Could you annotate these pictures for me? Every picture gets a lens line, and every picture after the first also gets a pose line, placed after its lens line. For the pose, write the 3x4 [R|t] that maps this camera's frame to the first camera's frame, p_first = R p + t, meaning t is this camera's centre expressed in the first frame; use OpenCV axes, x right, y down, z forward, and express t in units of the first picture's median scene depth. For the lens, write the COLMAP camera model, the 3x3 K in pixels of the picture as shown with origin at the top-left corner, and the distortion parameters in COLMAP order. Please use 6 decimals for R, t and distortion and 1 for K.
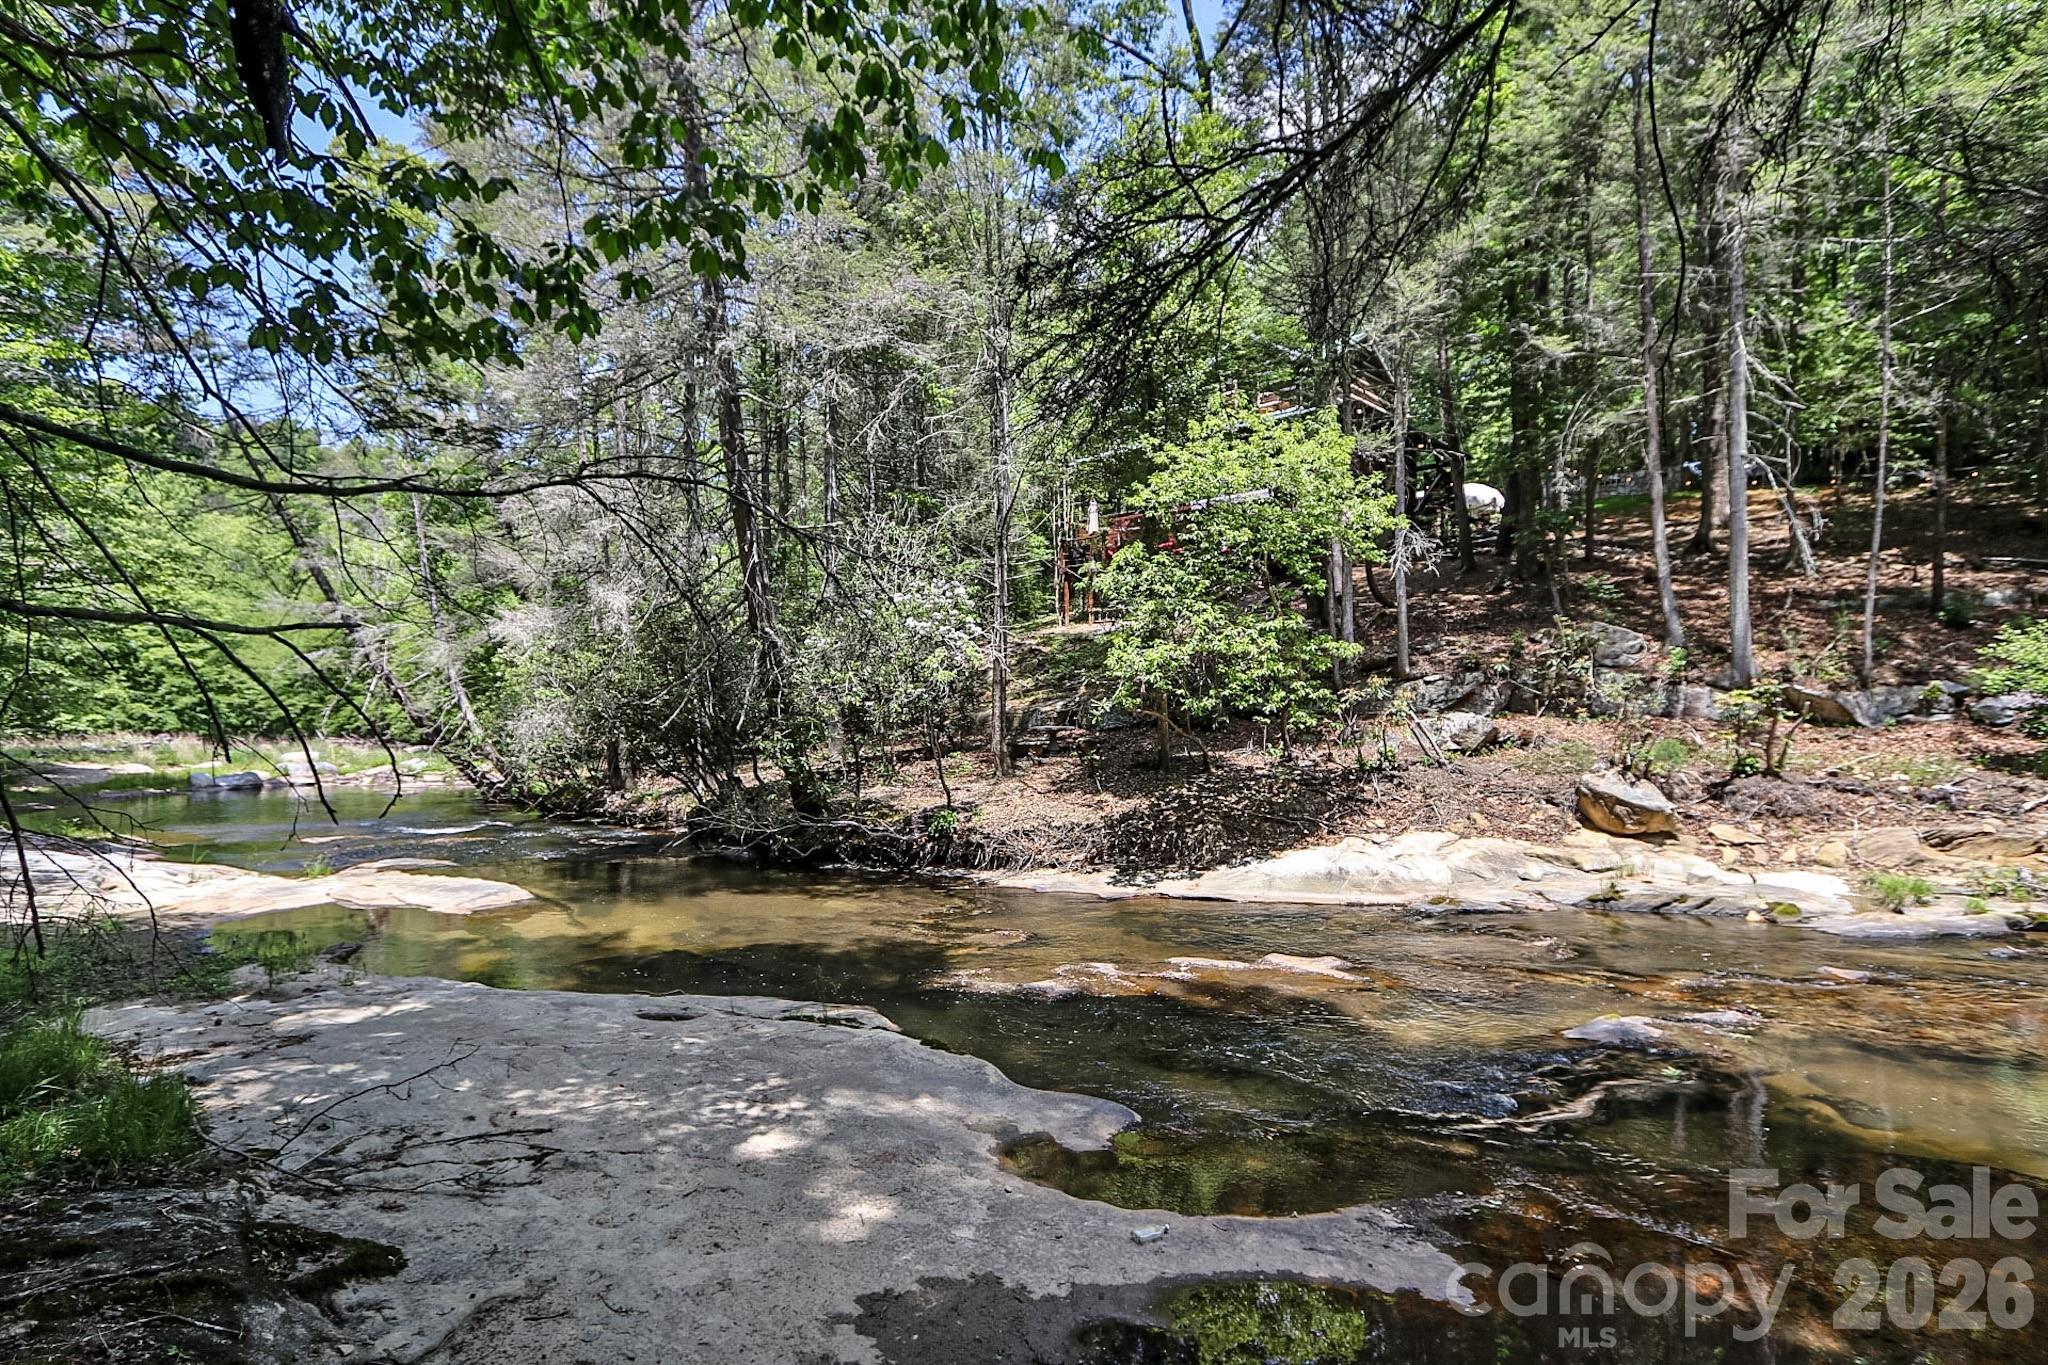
lens RADIAL K [[1053.1, 0, 1016.1], [0, 1053.1, 685.5], [0, 0, 1]] dist [-0.009269, -0.001542]
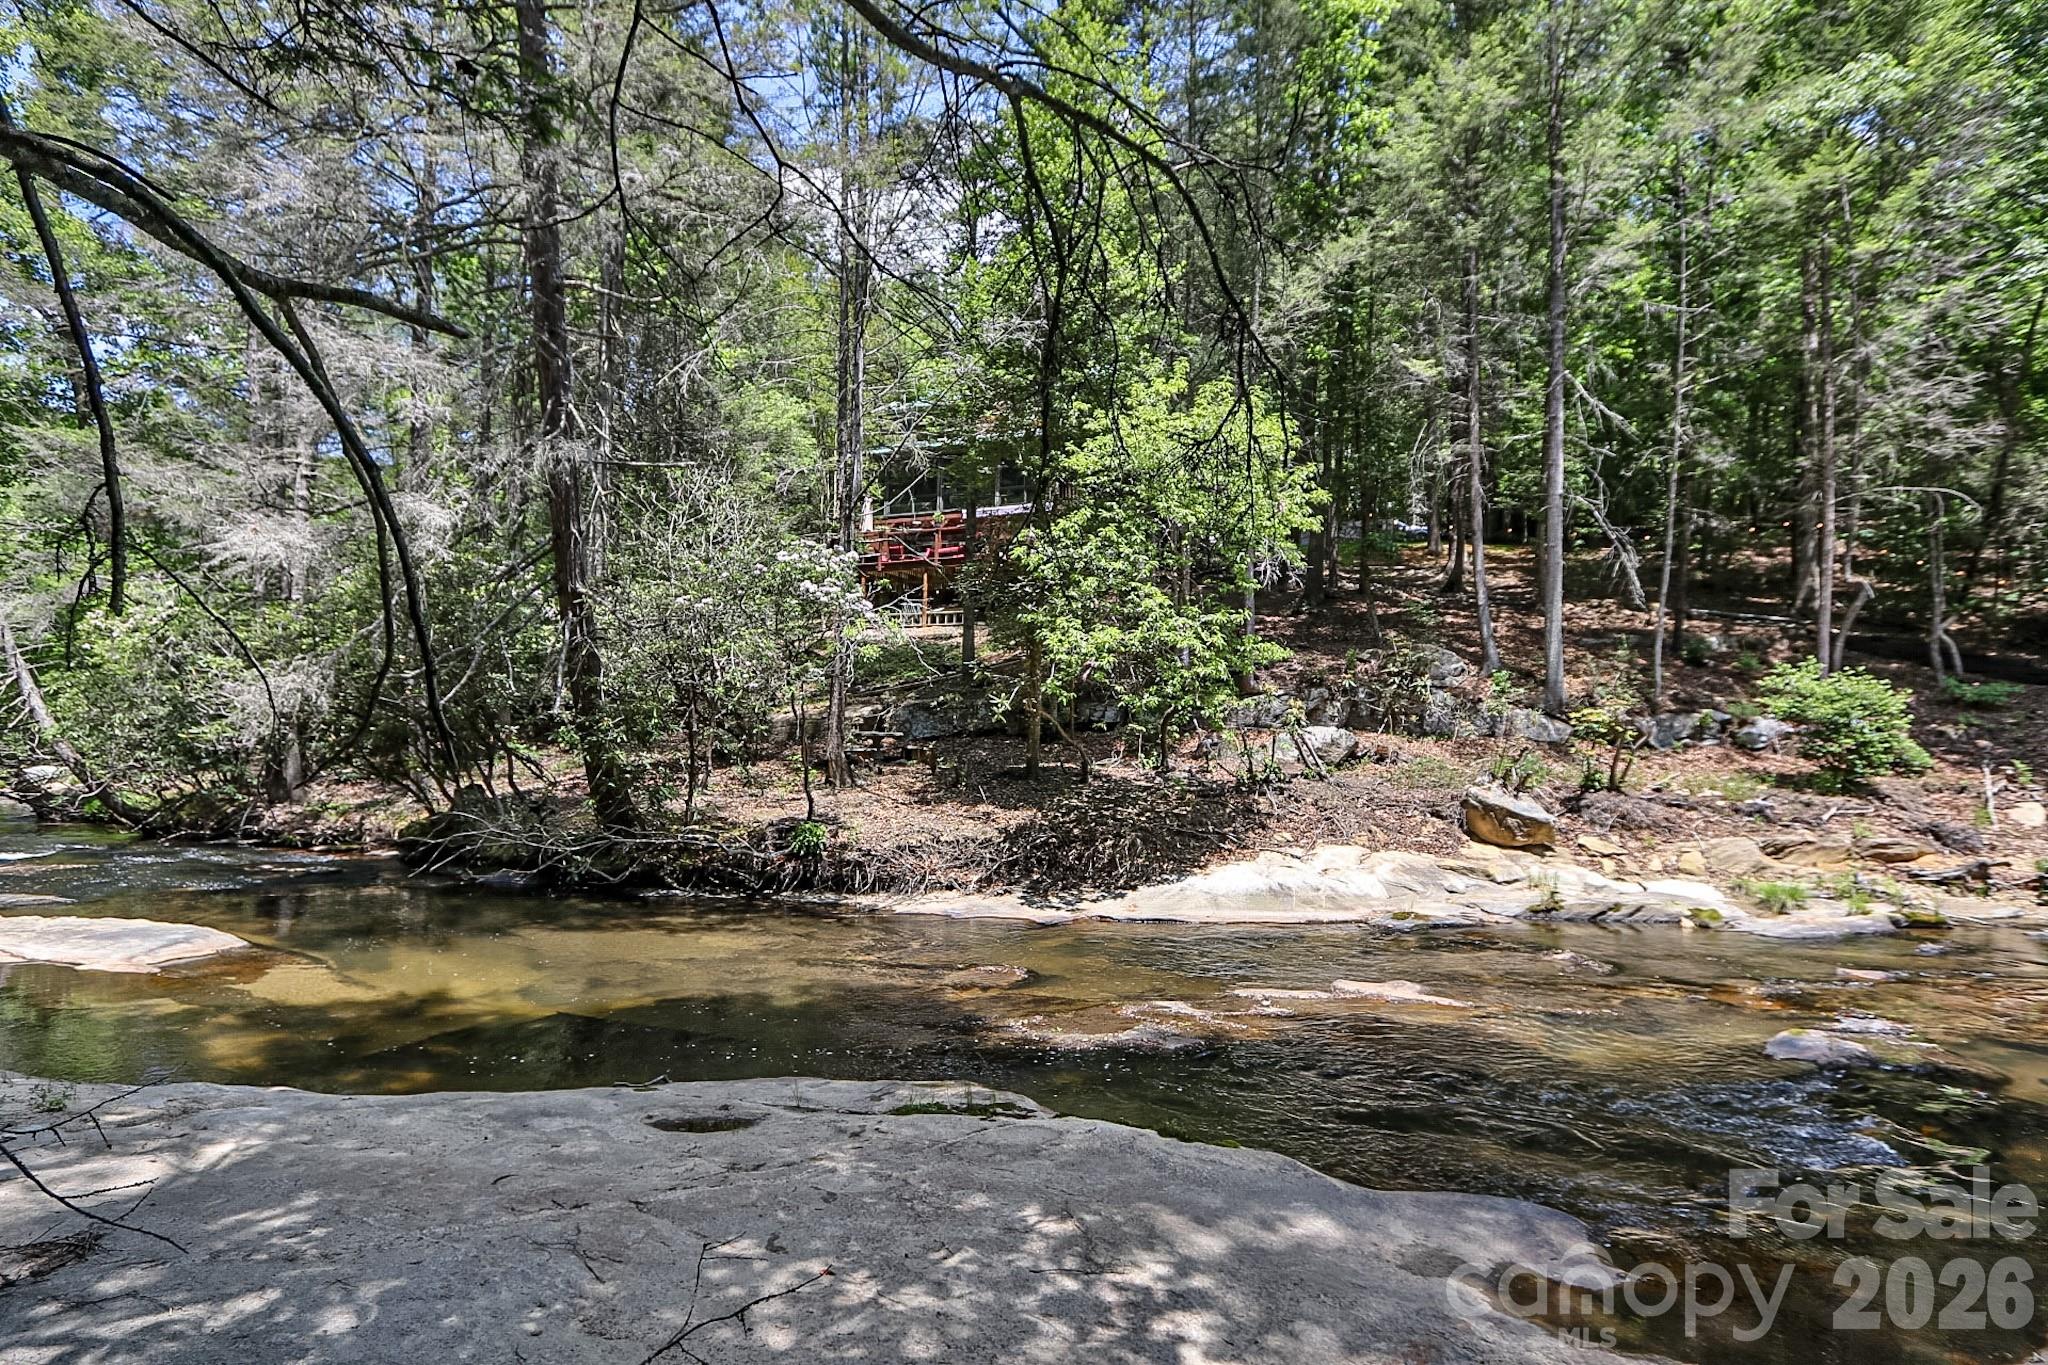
lens RADIAL K [[1053.1, 0, 1011.9], [0, 1053.1, 684.9], [0, 0, 1]] dist [-0.009269, -0.001542]
pose [[0.948171, 0.043838, 0.314721, -0.196593], [-0.034978, 0.998818, -0.033748, 0.036150], [-0.315828, 0.020991, 0.948584, 0.181482]]
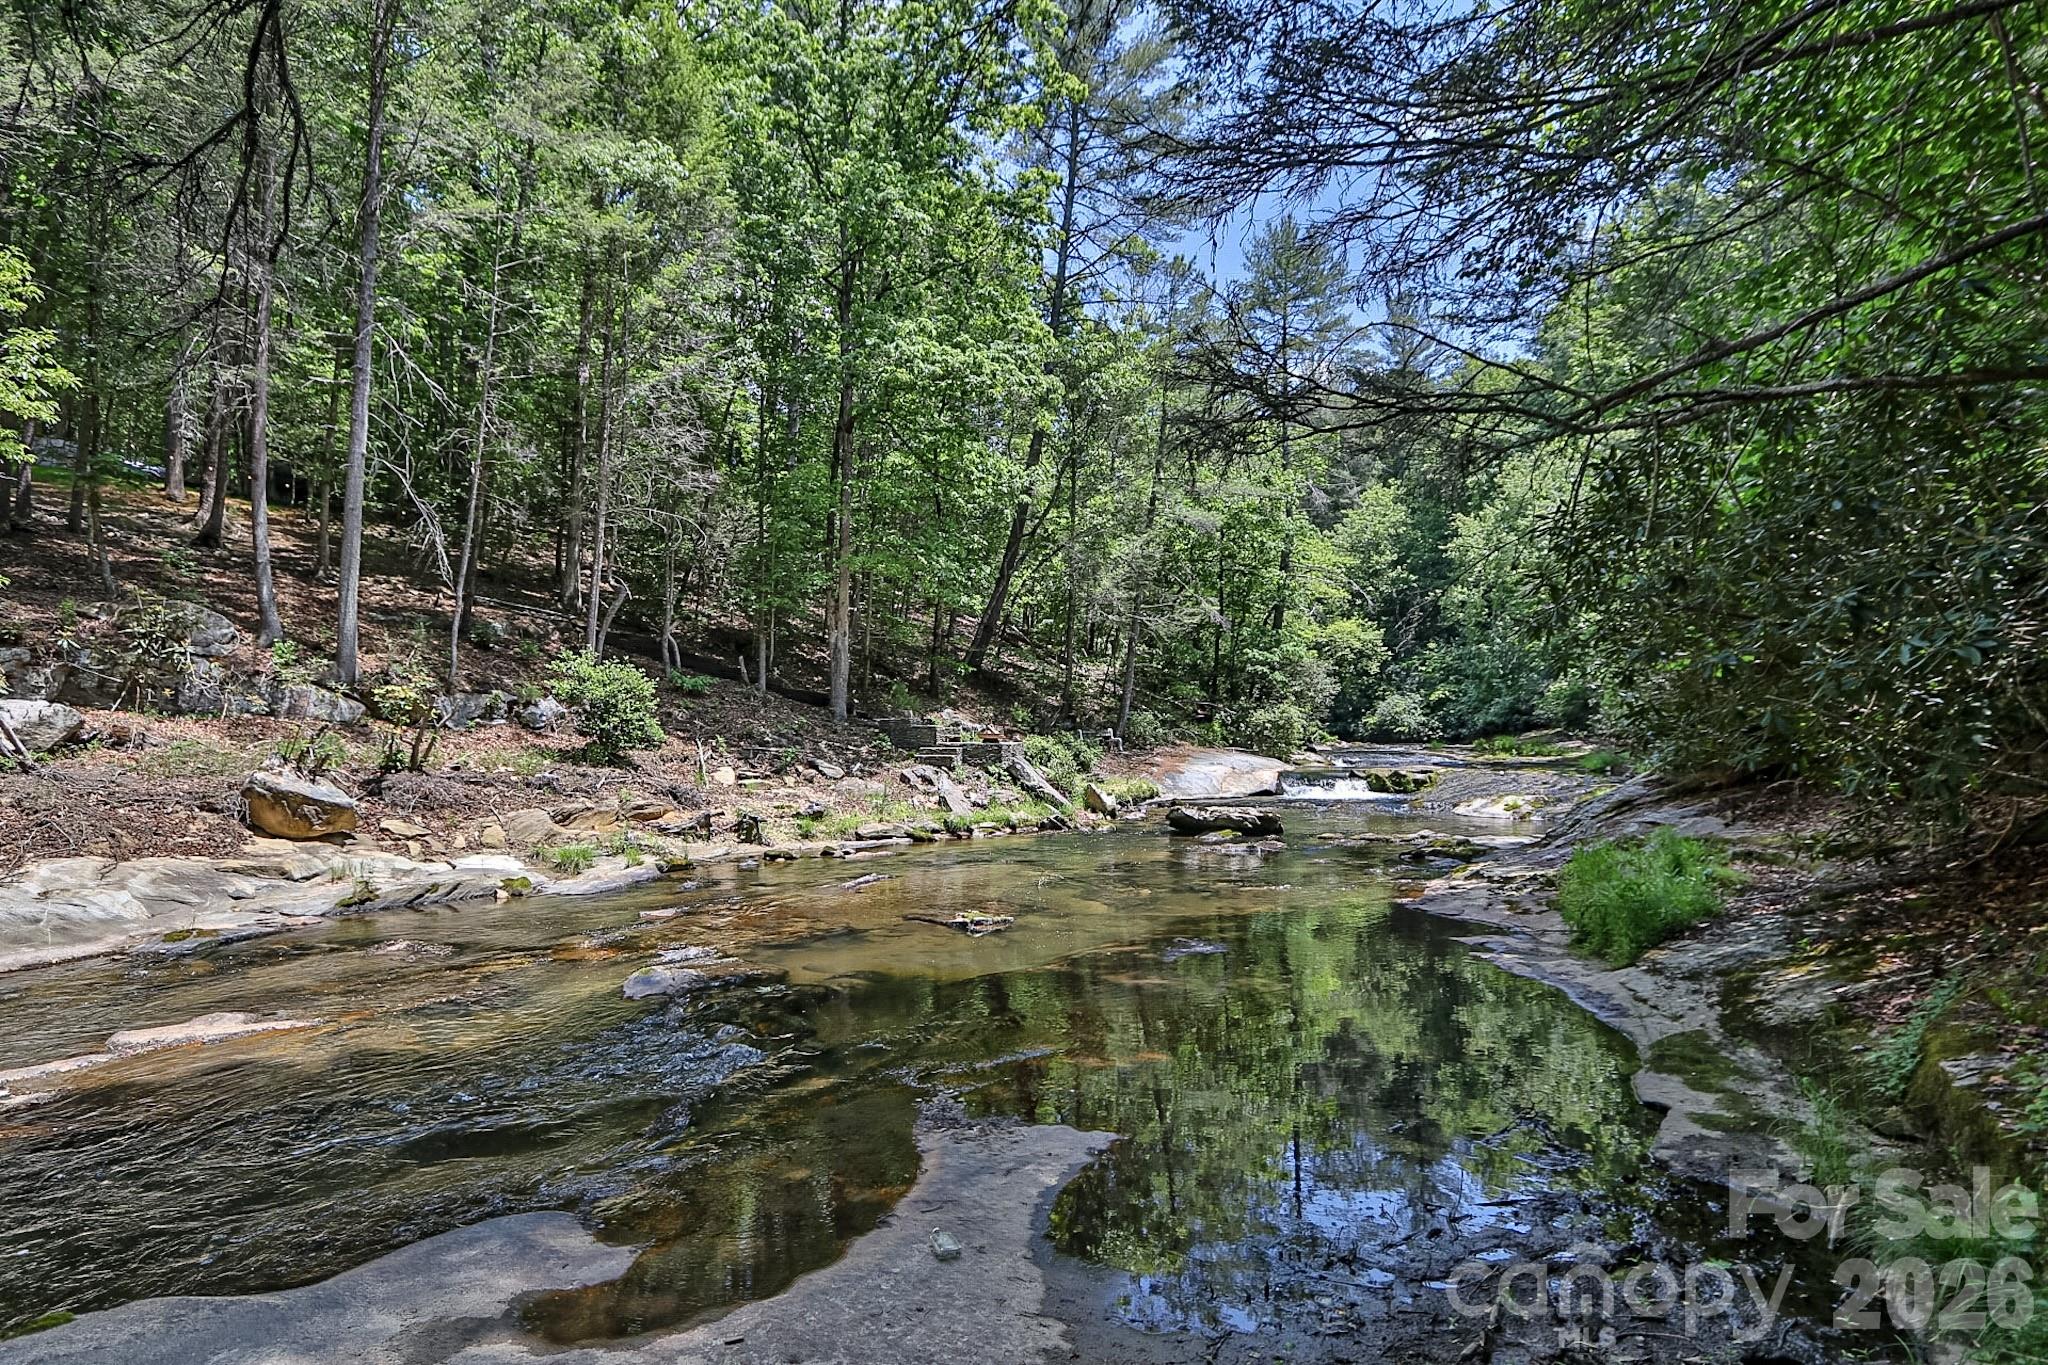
lens RADIAL K [[1053.1, 0, 1011.6], [0, 1053.1, 688.6], [0, 0, 1]] dist [-0.009269, -0.001542]
pose [[0.164195, 0.060132, 0.984593, -0.198877], [-0.025720, 0.998062, -0.056665, 0.049030], [-0.986092, -0.016019, 0.165424, 0.256258]]
